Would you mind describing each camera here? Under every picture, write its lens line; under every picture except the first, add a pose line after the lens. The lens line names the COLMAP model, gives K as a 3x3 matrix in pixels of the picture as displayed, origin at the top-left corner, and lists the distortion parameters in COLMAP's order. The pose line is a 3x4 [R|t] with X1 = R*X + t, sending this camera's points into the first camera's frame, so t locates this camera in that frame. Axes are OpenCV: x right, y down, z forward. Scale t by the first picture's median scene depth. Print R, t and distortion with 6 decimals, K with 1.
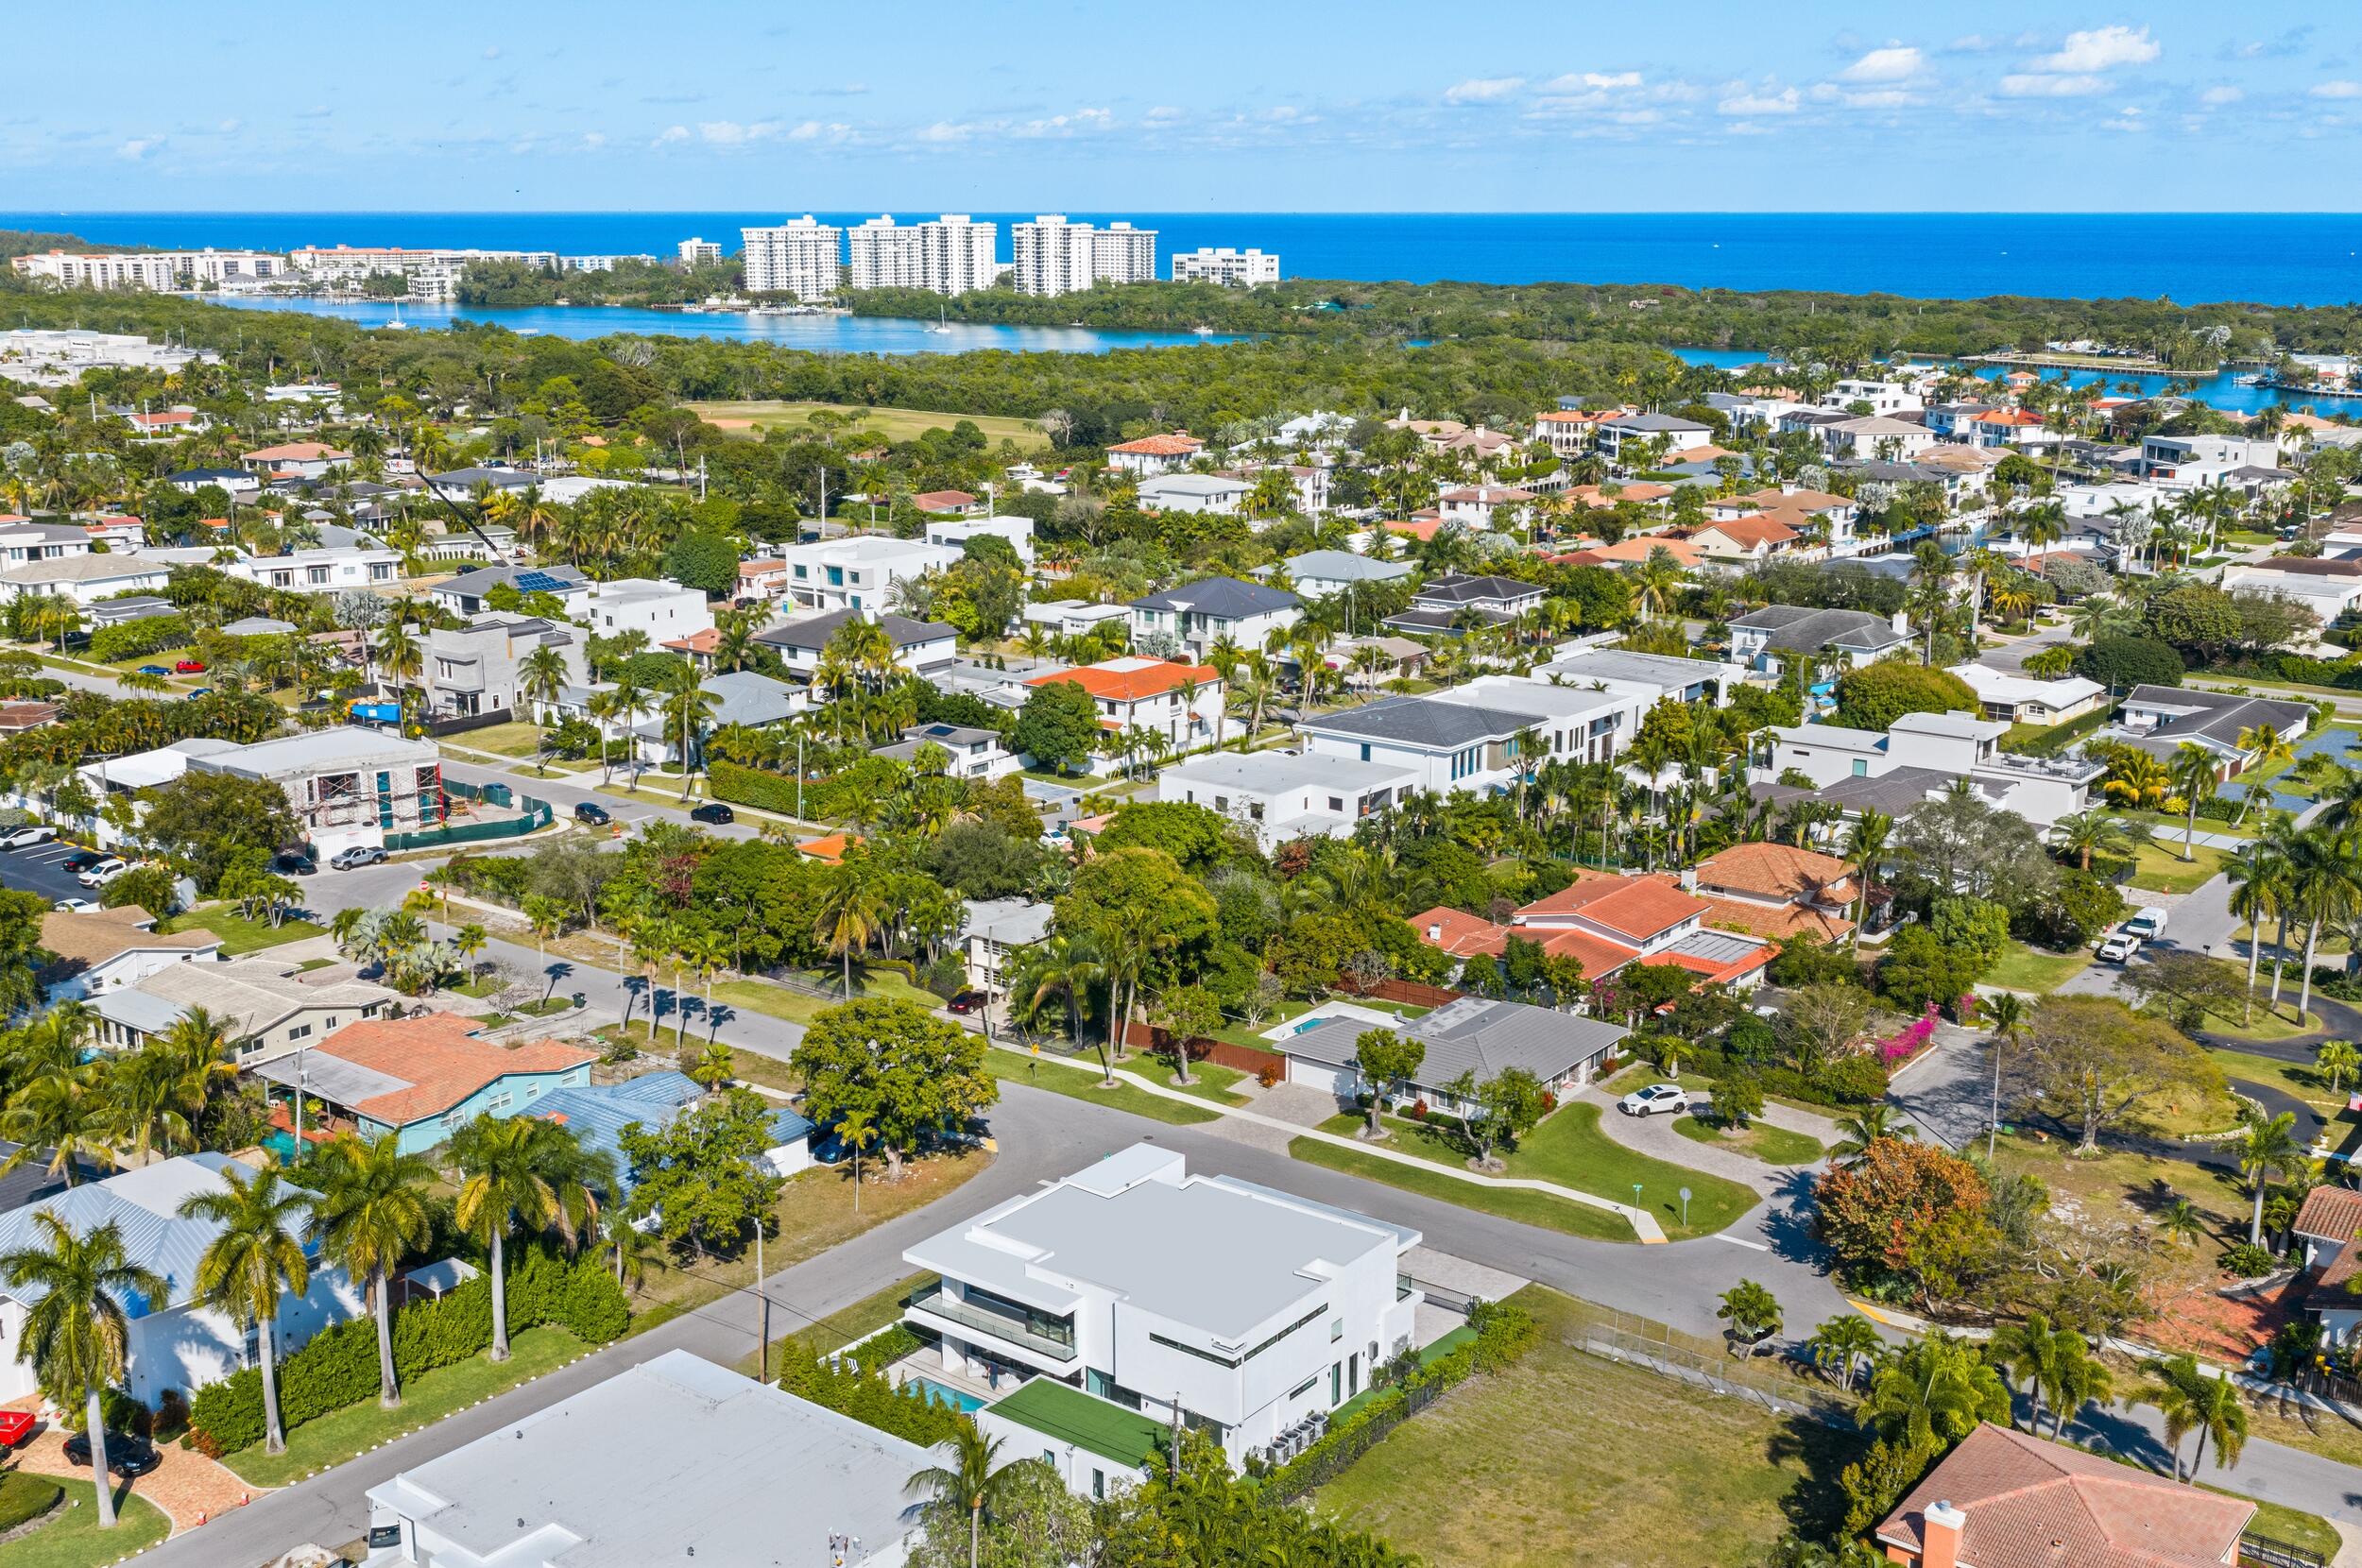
lens RADIAL K [[2399.0, 0, 1233.8], [0, 2399.0, 781.7], [0, 0, 1]] dist [0.011829, 0.001430]
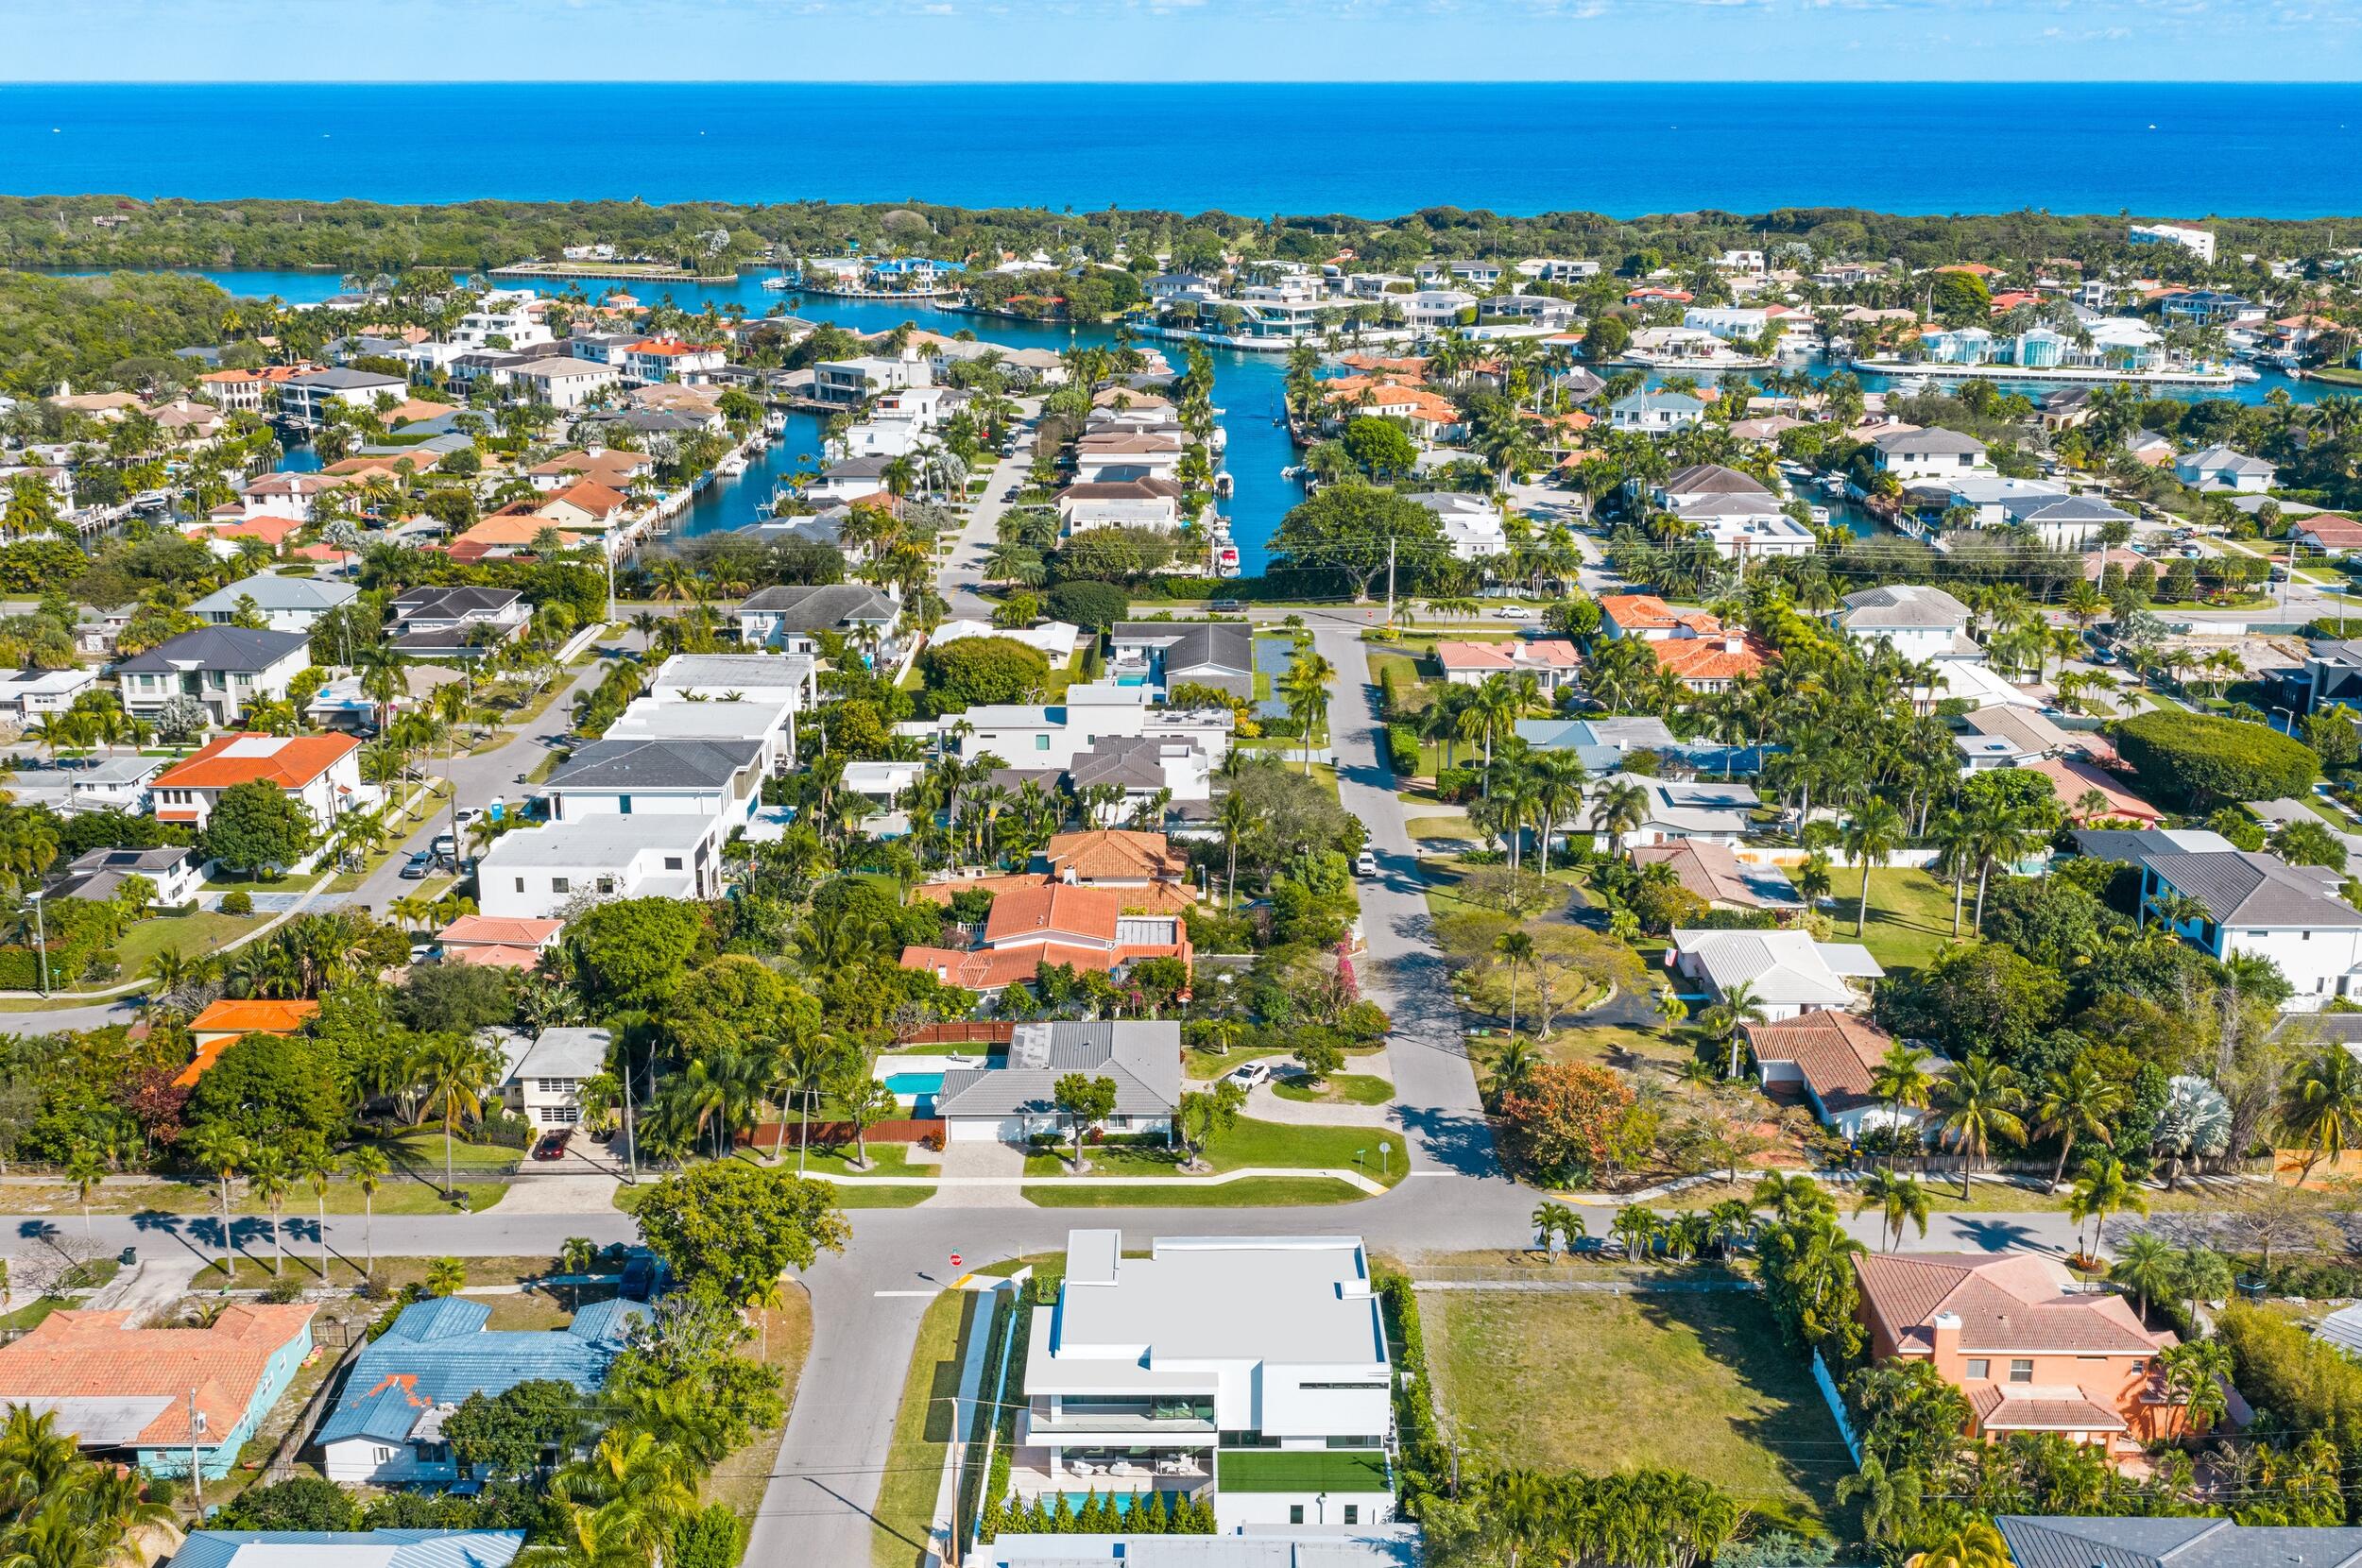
lens RADIAL K [[2399.0, 0, 1233.8], [0, 2399.0, 781.7], [0, 0, 1]] dist [0.011829, 0.001430]
pose [[0.792871, -0.166836, 0.586107, -0.343442], [0.137253, 0.985971, 0.094986, -0.084941], [-0.593732, 0.005133, 0.804647, 0.040390]]
